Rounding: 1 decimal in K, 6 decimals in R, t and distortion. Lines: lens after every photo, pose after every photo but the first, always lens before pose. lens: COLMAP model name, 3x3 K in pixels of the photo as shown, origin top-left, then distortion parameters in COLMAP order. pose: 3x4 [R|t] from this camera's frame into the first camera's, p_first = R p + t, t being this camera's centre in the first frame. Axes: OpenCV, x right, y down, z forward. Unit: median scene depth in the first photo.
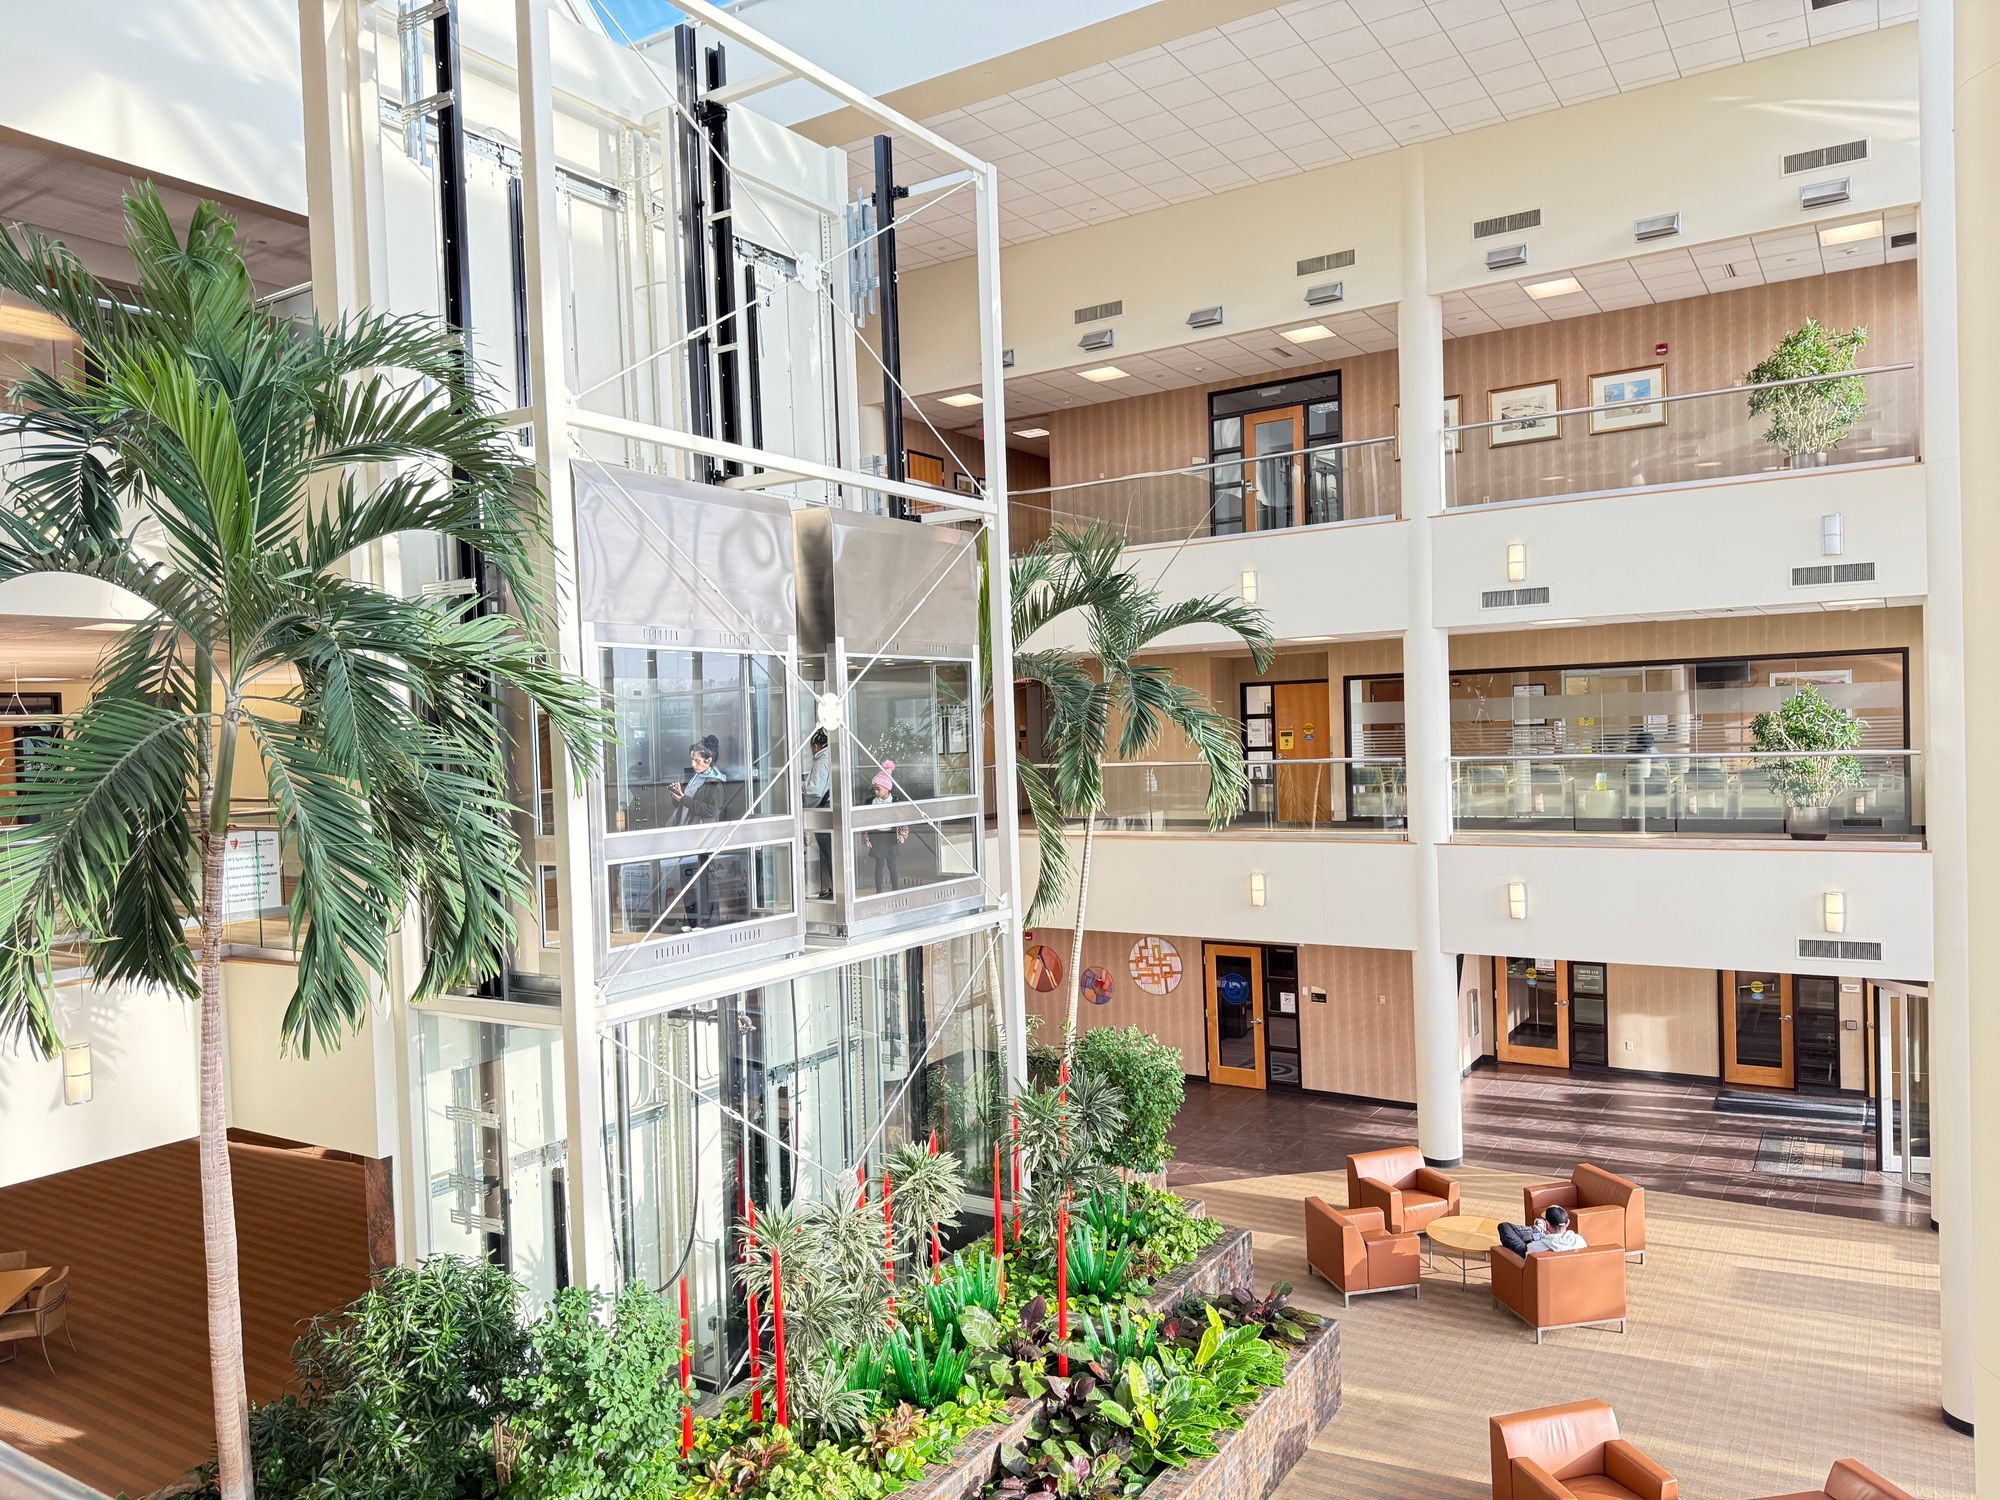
lens RADIAL K [[1383.1, 0, 1000.0], [0, 1383.1, 750.0], [0, 0, 1]] dist [0.067749, -0.115627]
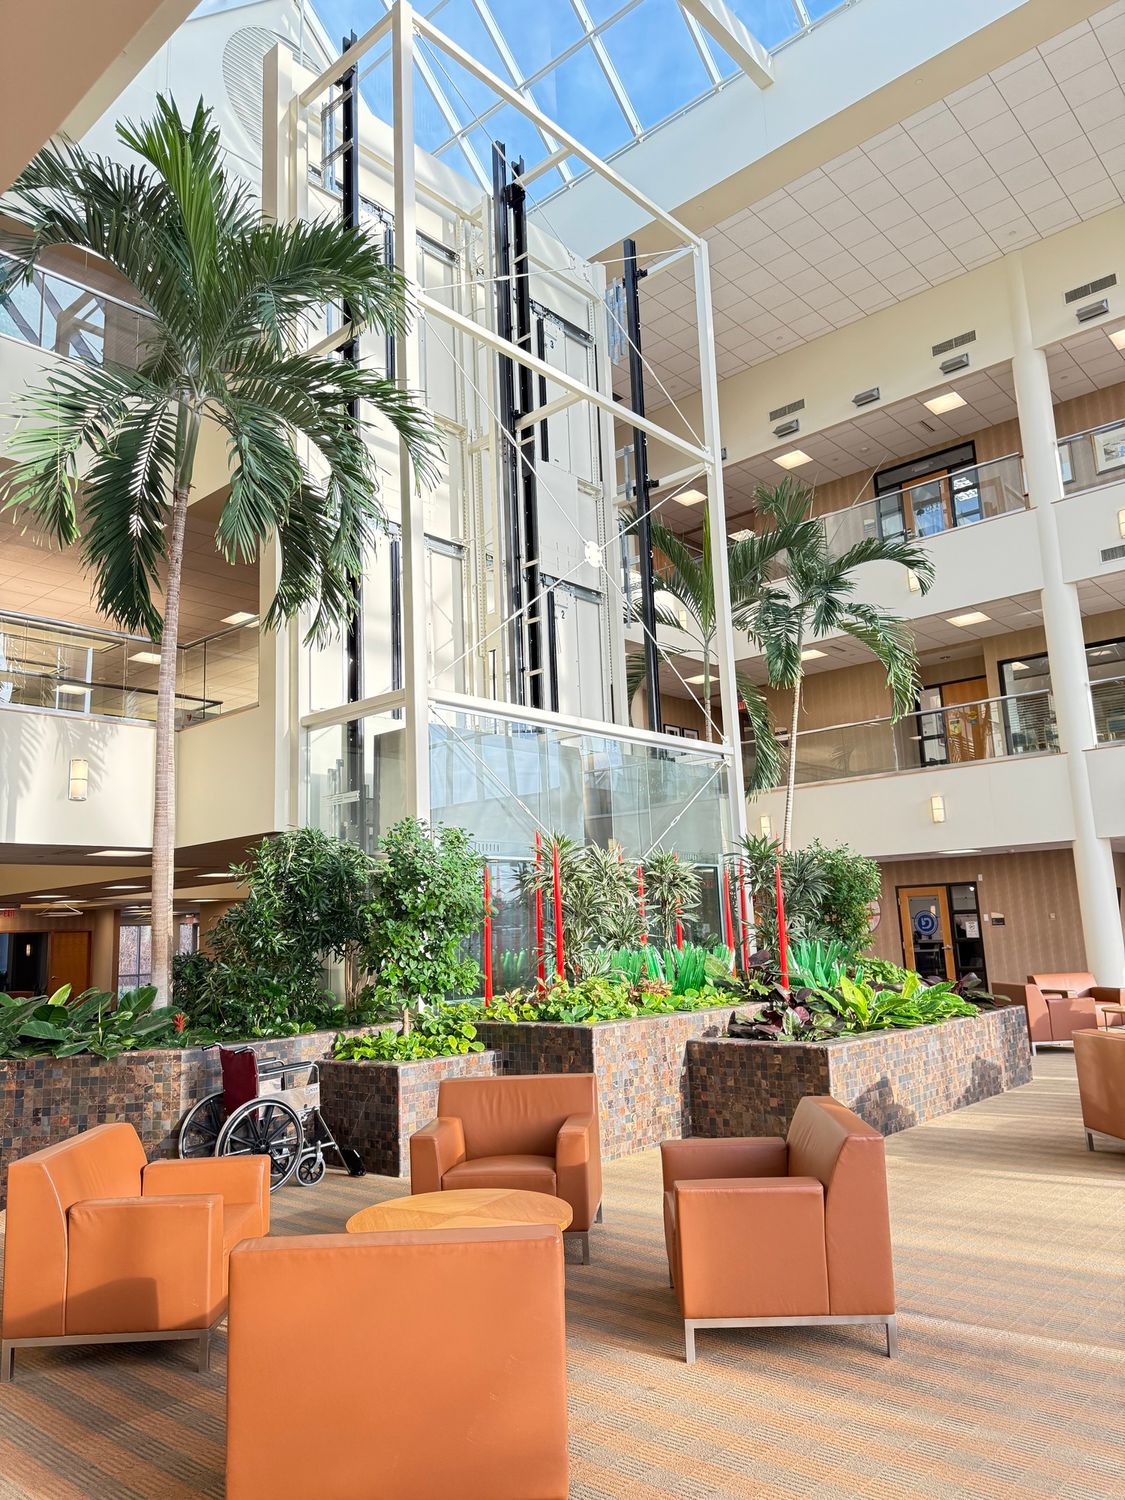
lens RADIAL K [[1037.4, 0, 562.5], [0, 1037.4, 750.0], [0, 0, 1]] dist [0.067749, -0.115627]
pose [[0.986106, -0.033773, -0.162649, 0.006674], [-0.000095, 0.979000, -0.203860, 0.241298], [0.166118, 0.201043, 0.965394, 0.017773]]
